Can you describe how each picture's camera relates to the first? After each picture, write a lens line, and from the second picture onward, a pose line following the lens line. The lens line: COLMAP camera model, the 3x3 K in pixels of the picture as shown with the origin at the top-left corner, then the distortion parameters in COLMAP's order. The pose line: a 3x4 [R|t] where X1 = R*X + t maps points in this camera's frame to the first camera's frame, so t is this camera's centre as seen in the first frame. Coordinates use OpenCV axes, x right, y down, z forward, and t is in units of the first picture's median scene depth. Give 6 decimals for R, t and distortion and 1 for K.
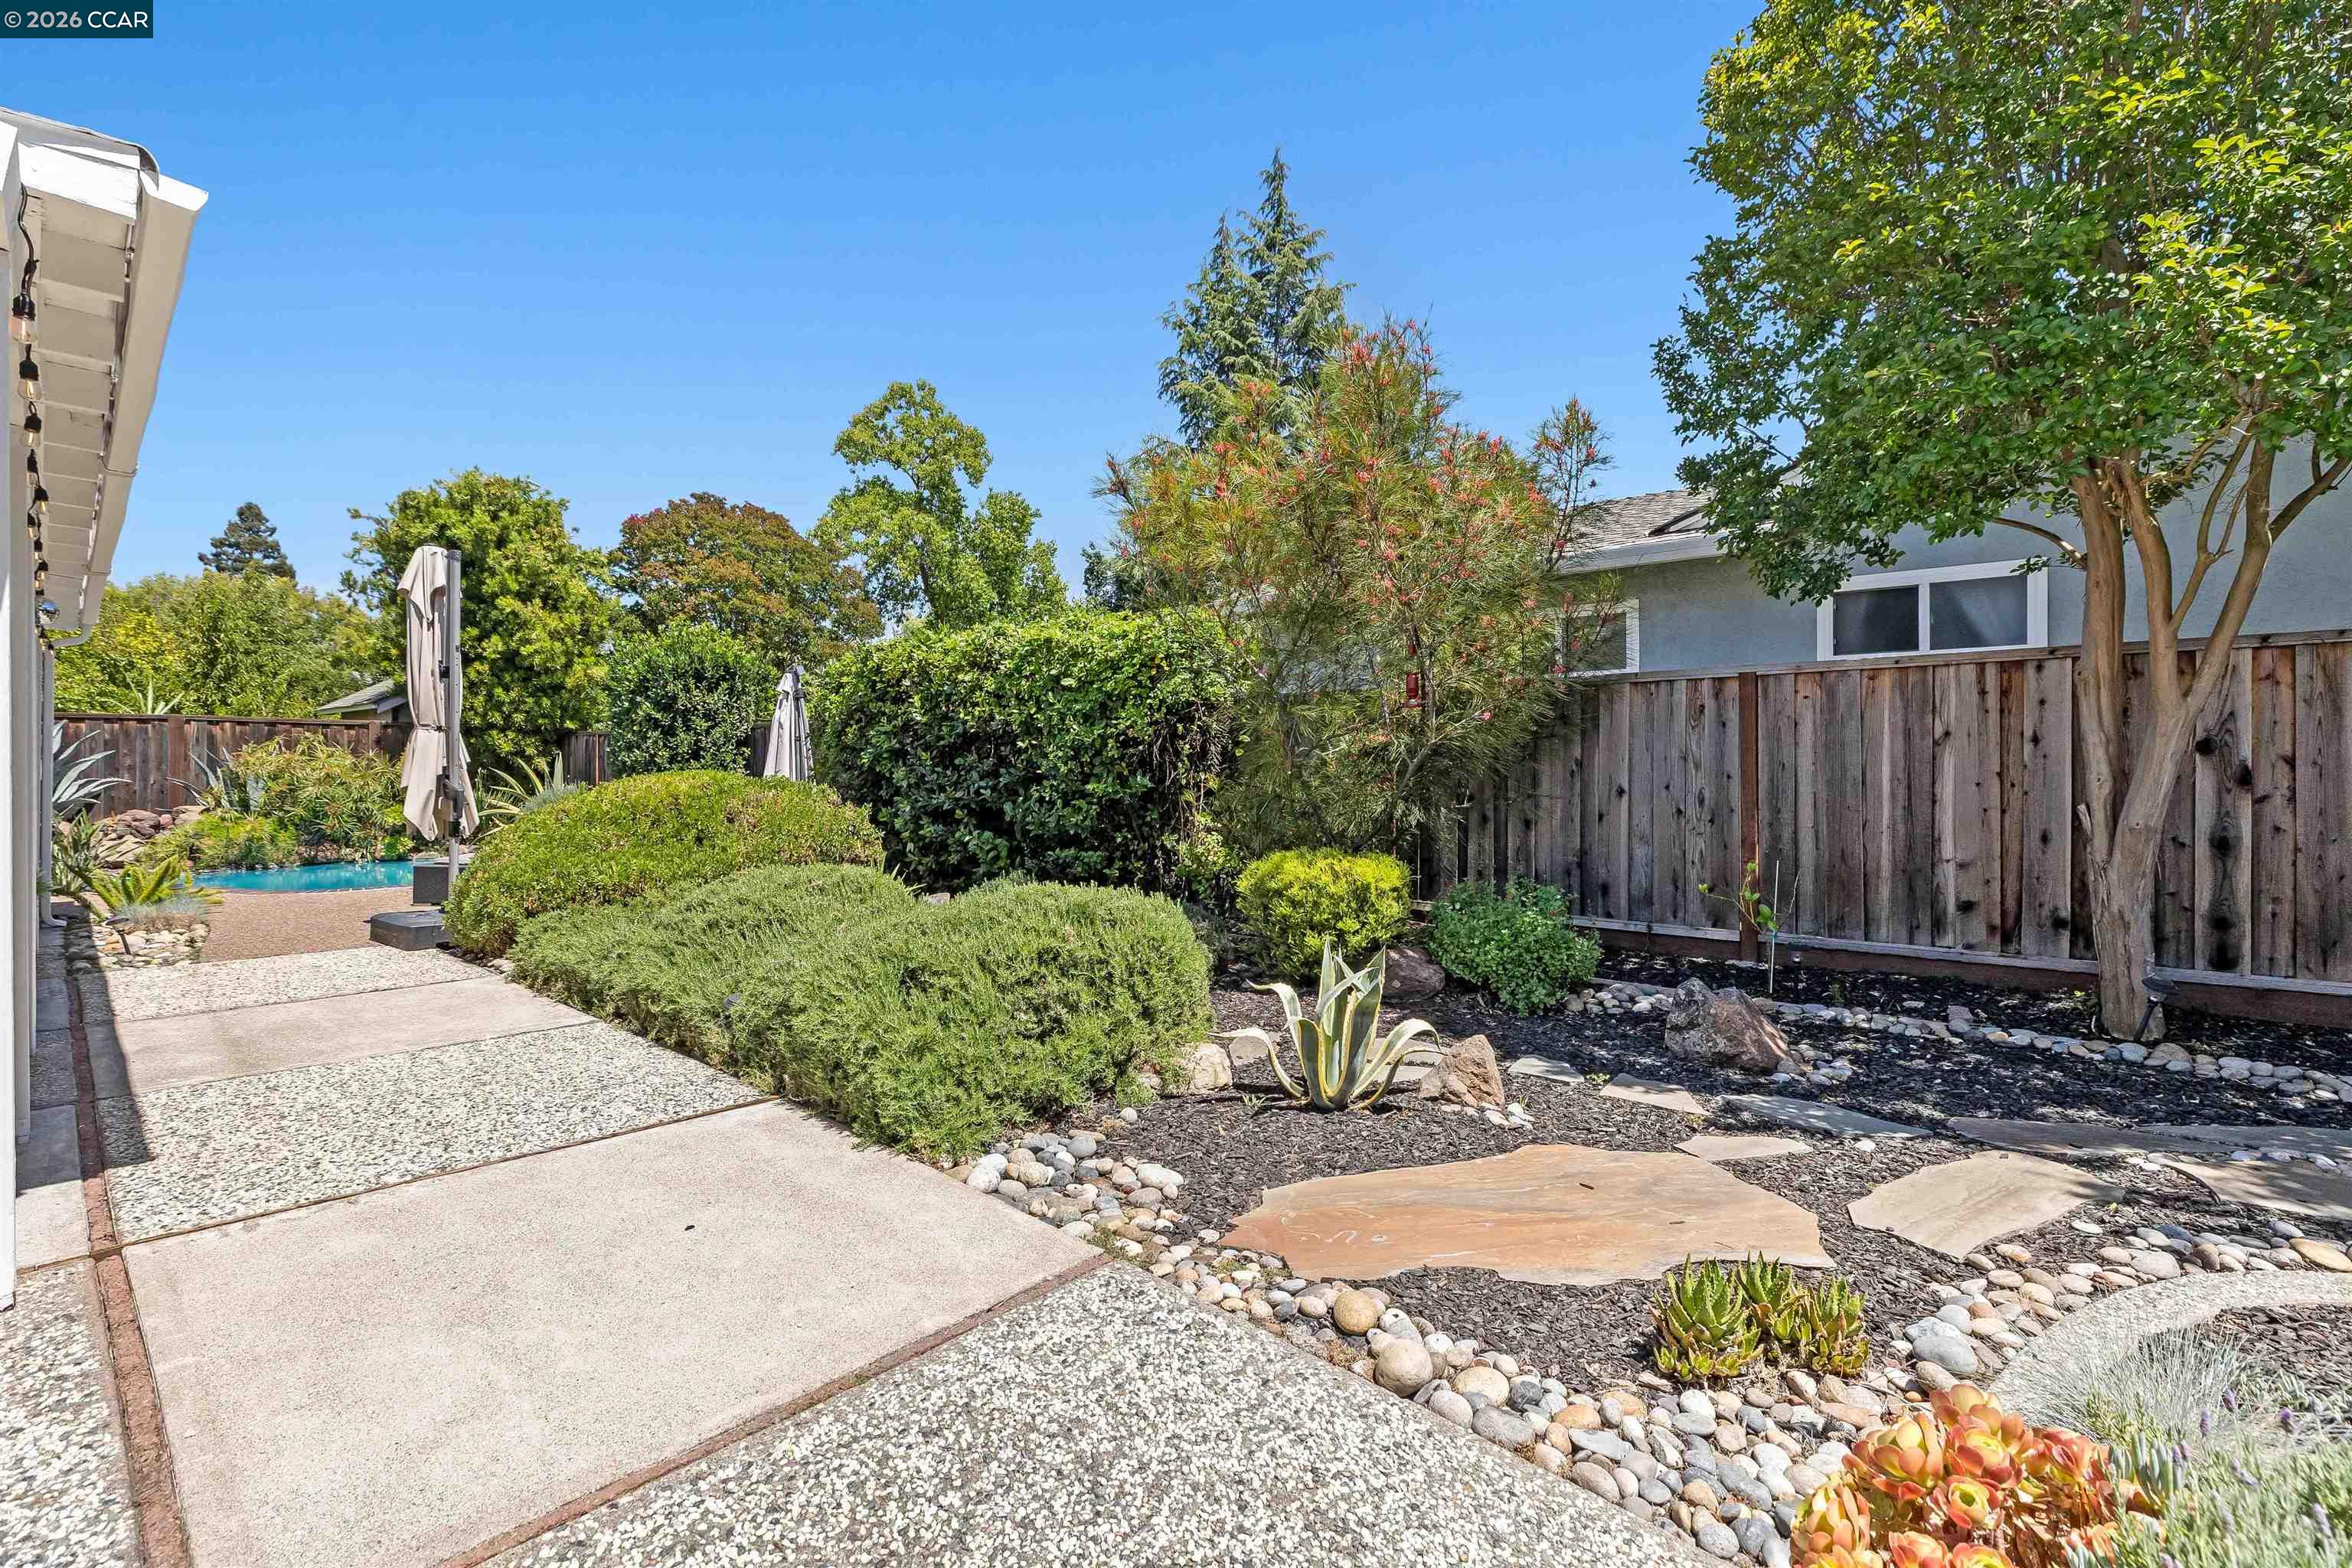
lens RADIAL K [[1061.8, 0, 1182.7], [0, 1061.8, 774.7], [0, 0, 1]] dist [0.010088, -0.000586]
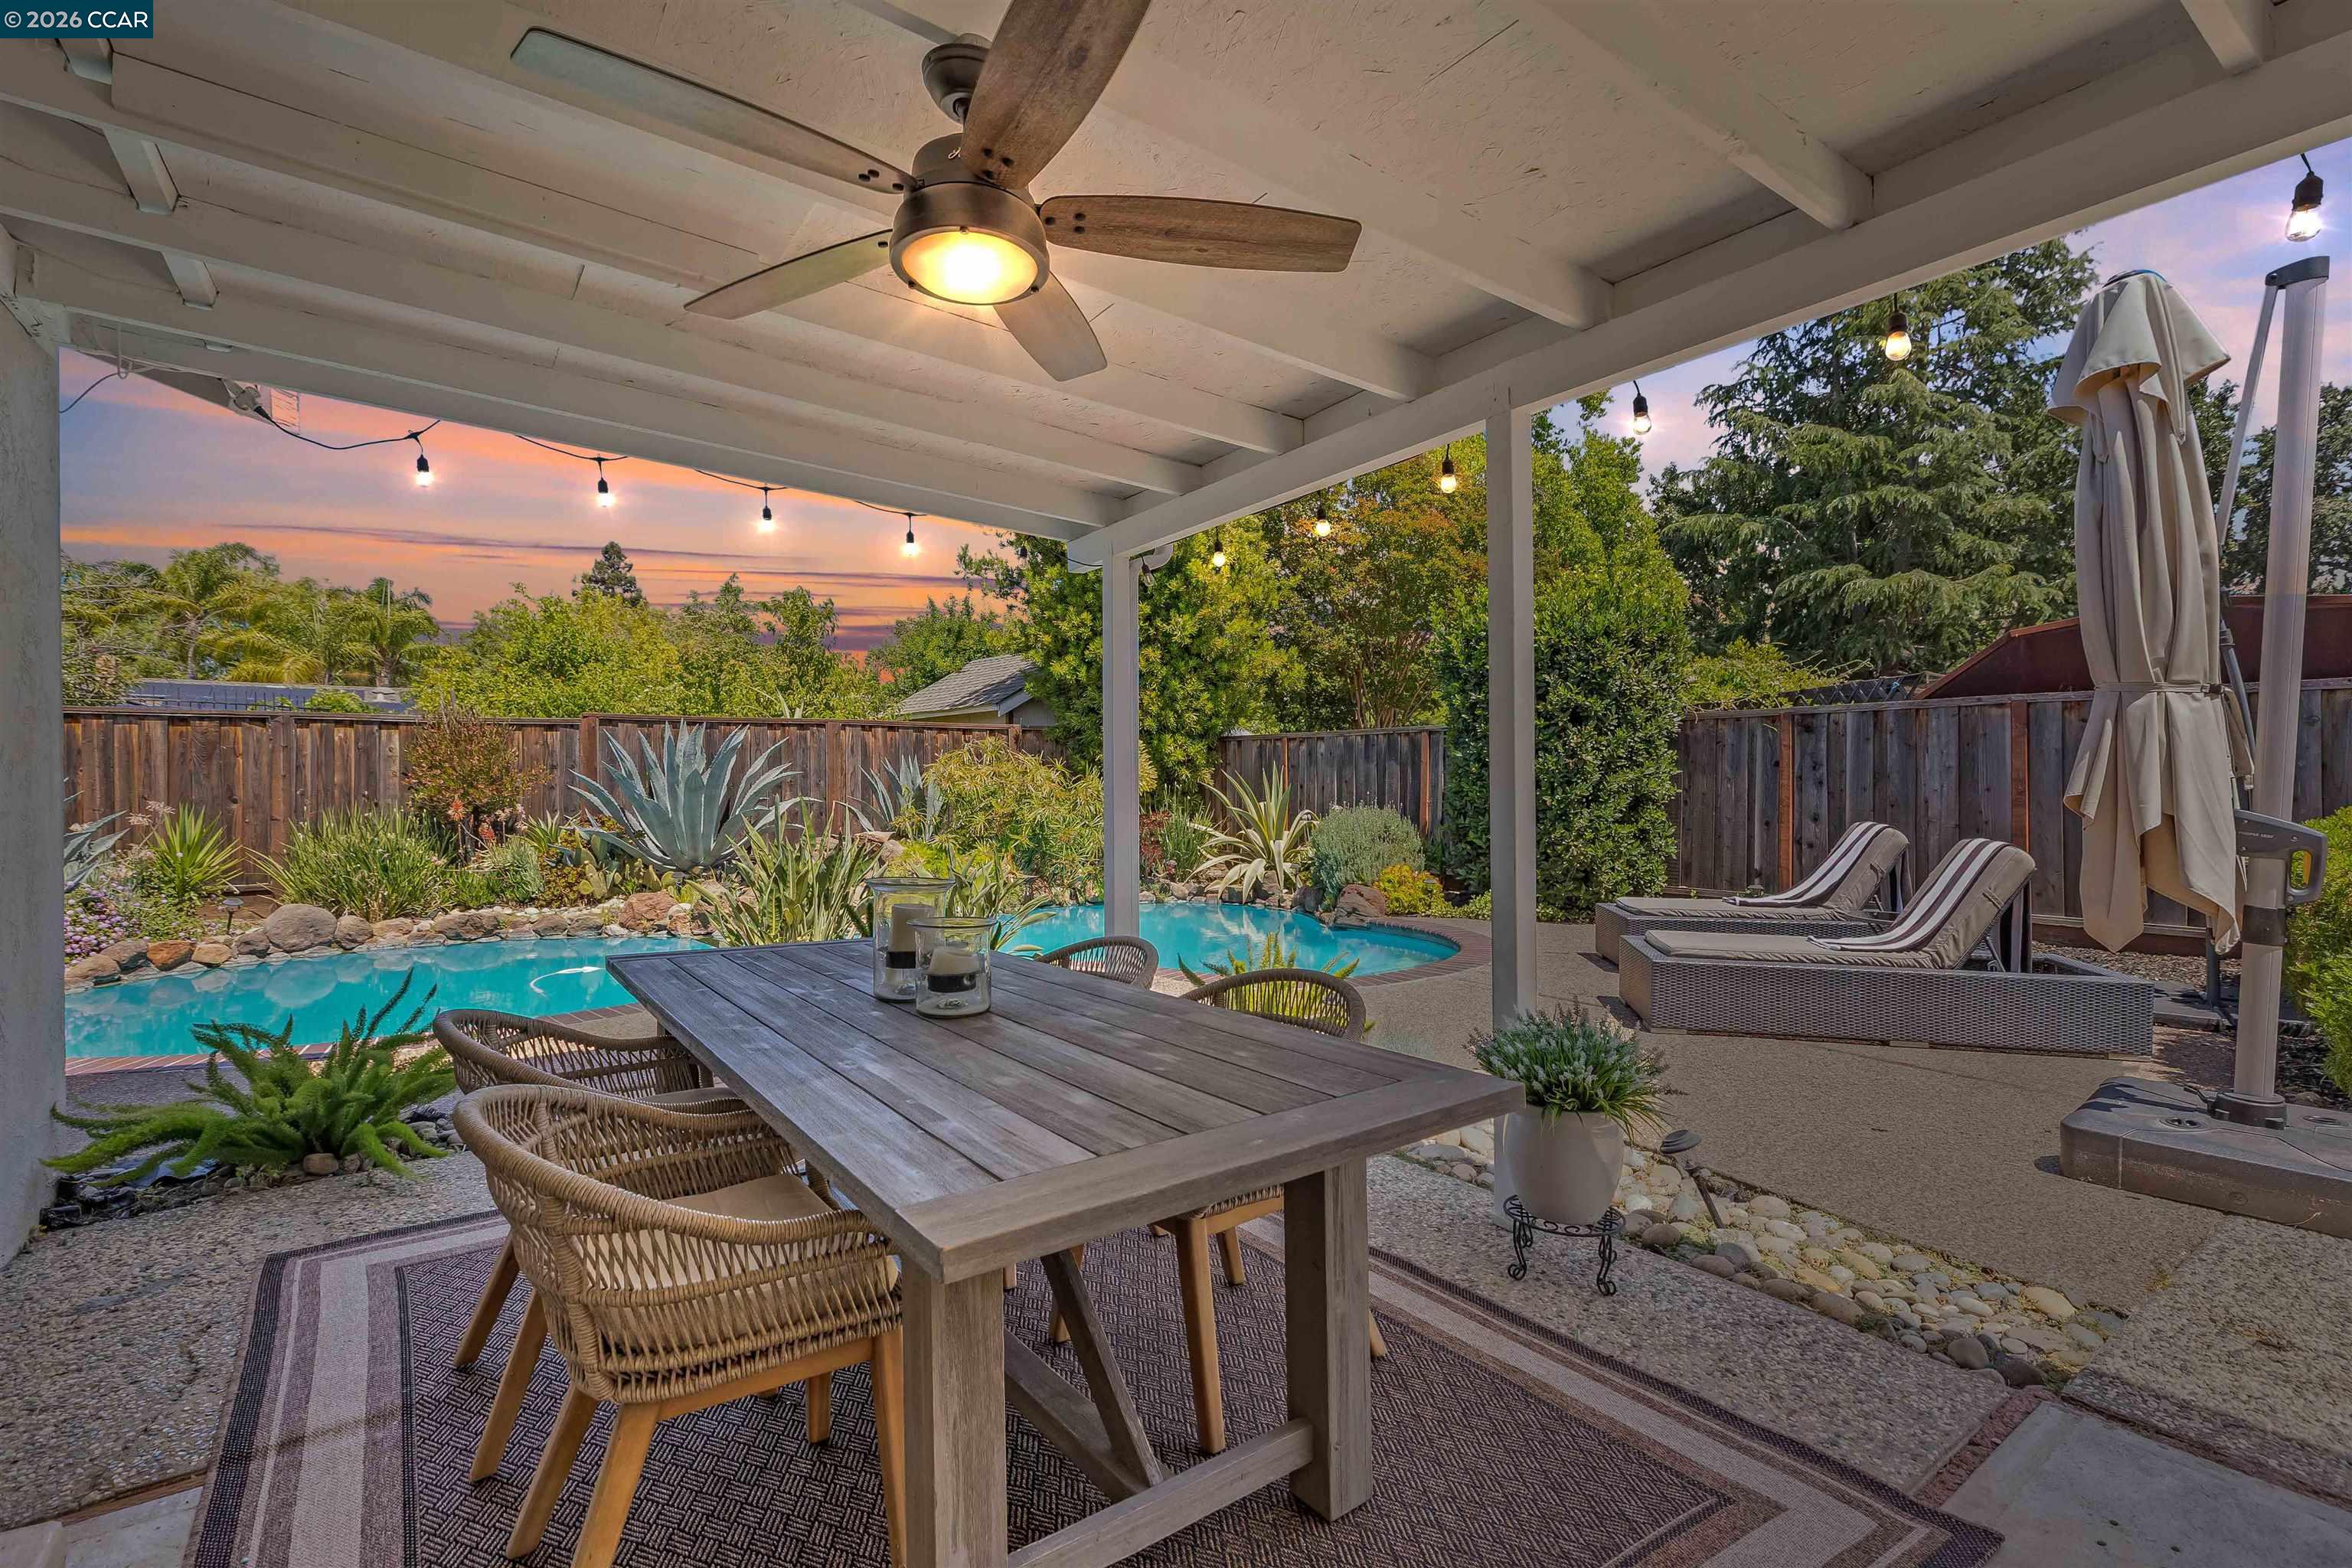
lens RADIAL K [[1061.8, 0, 1186.3], [0, 1061.8, 786.2], [0, 0, 1]] dist [0.010088, -0.000586]
pose [[0.980859, -0.004477, -0.194666, -0.481326], [0.004598, 0.999989, 0.000169, -0.003056], [0.194663, -0.001061, 0.980870, 0.235241]]
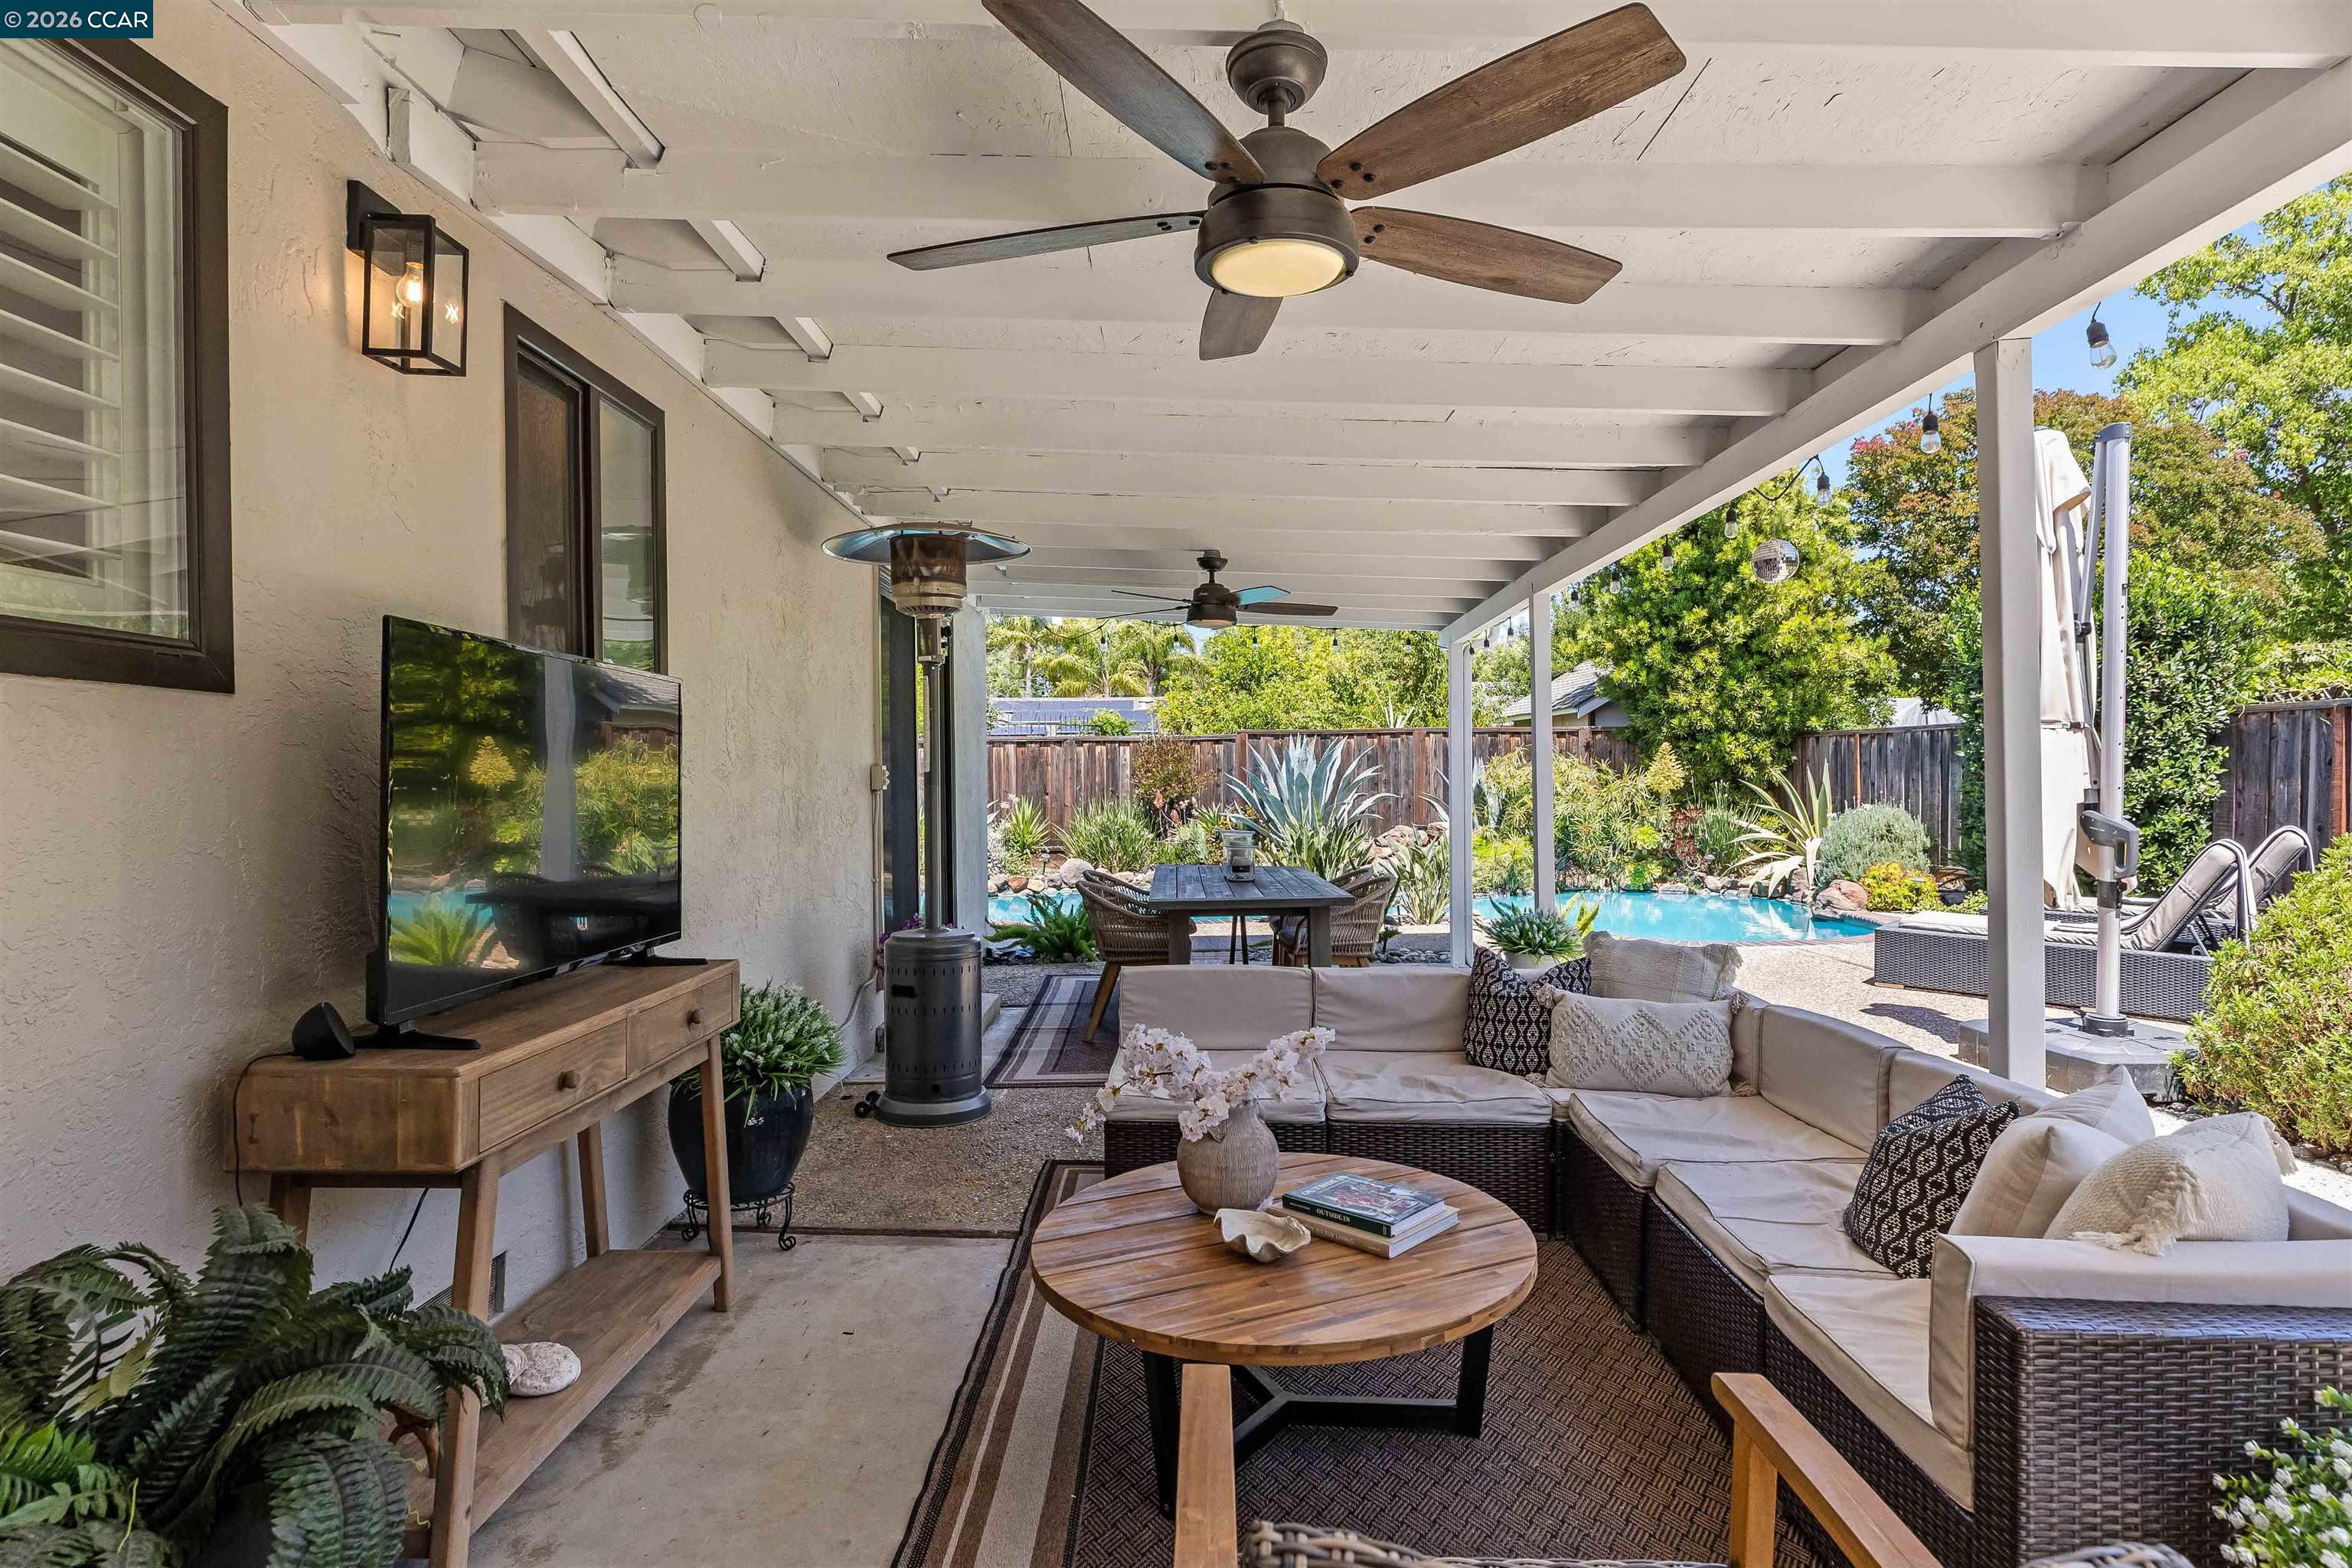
lens RADIAL K [[1222.3, 0, 1177.4], [0, 1222.3, 786.8], [0, 0, 1]] dist [0.000893, 0.000092]
pose [[0.679068, -0.001128, -0.734074, -0.251075], [0.006028, 0.999974, 0.004039, -0.007094], [0.734050, -0.007167, 0.679057, 0.071405]]
